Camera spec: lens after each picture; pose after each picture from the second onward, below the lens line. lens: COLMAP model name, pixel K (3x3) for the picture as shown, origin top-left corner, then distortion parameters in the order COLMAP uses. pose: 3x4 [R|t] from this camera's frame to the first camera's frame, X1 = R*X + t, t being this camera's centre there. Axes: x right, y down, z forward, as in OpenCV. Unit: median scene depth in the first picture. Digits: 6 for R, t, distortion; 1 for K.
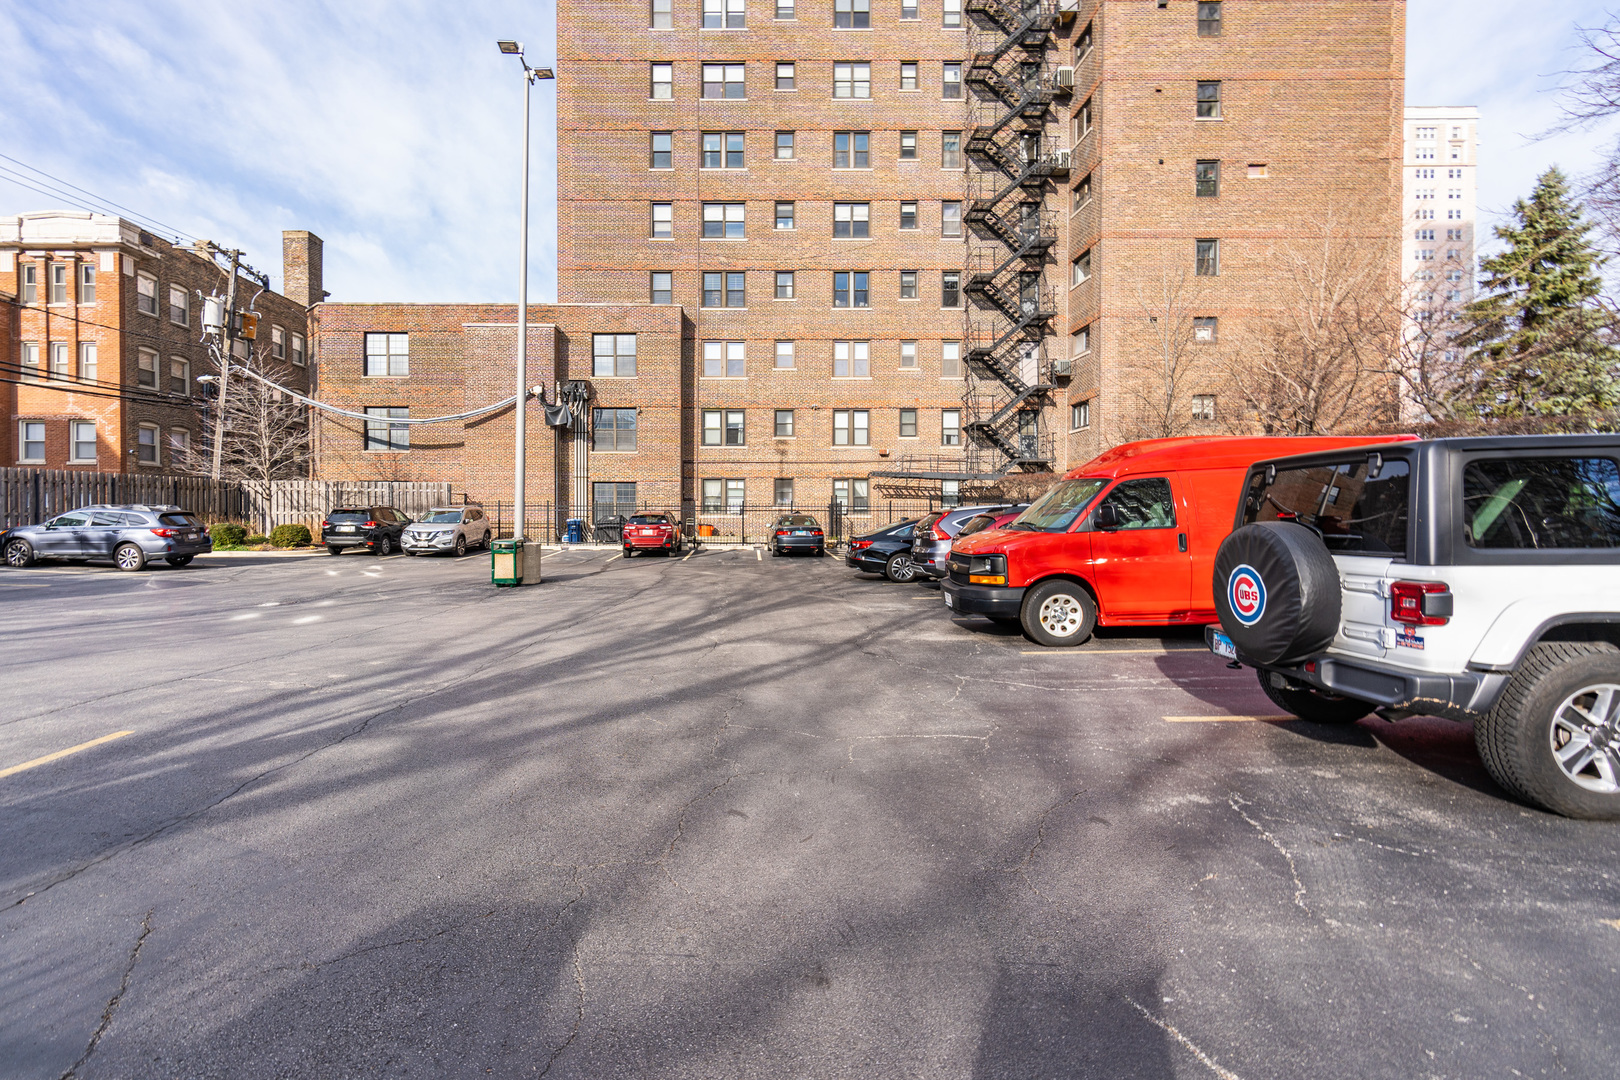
lens RADIAL K [[731.5, 0, 832.3], [0, 731.5, 578.2], [0, 0, 1]] dist [0.002395, -0.000184]
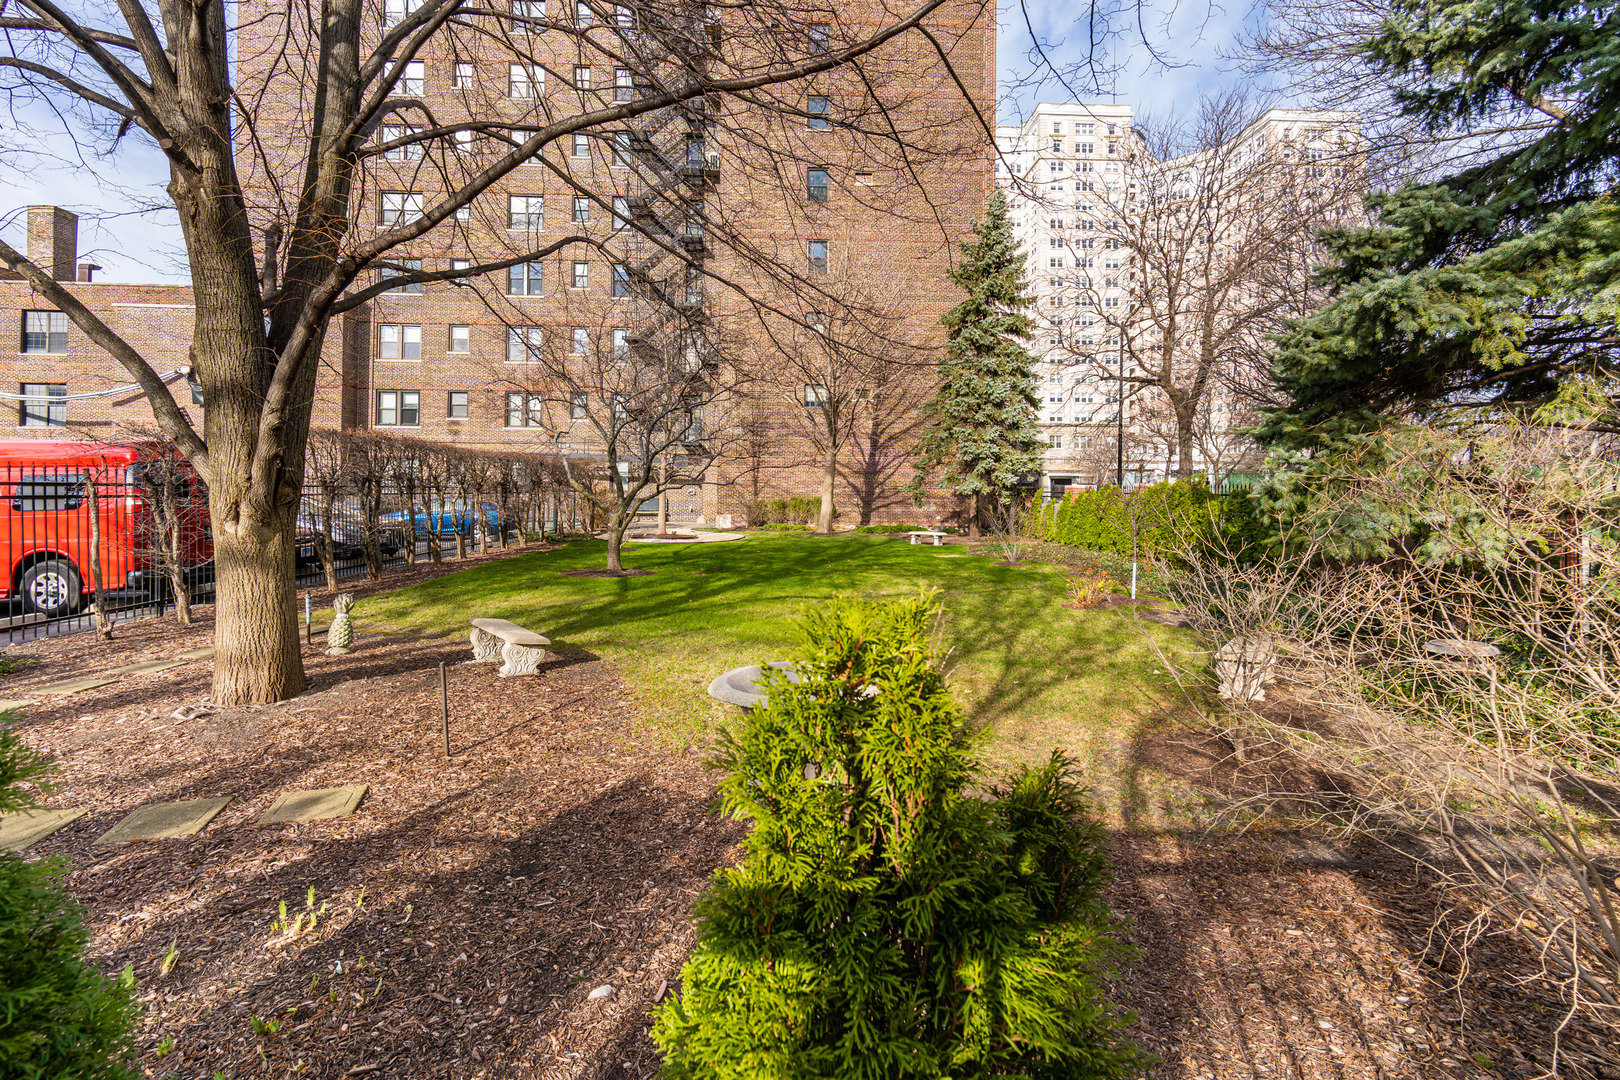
lens RADIAL K [[731.5, 0, 809.5], [0, 731.5, 539.0], [0, 0, 1]] dist [0.002395, -0.000184]
pose [[0.999046, 0.004519, 0.043444, 0.392540], [-0.003743, 0.999832, -0.017916, -0.004031], [-0.043518, 0.017736, 0.998895, -0.058195]]
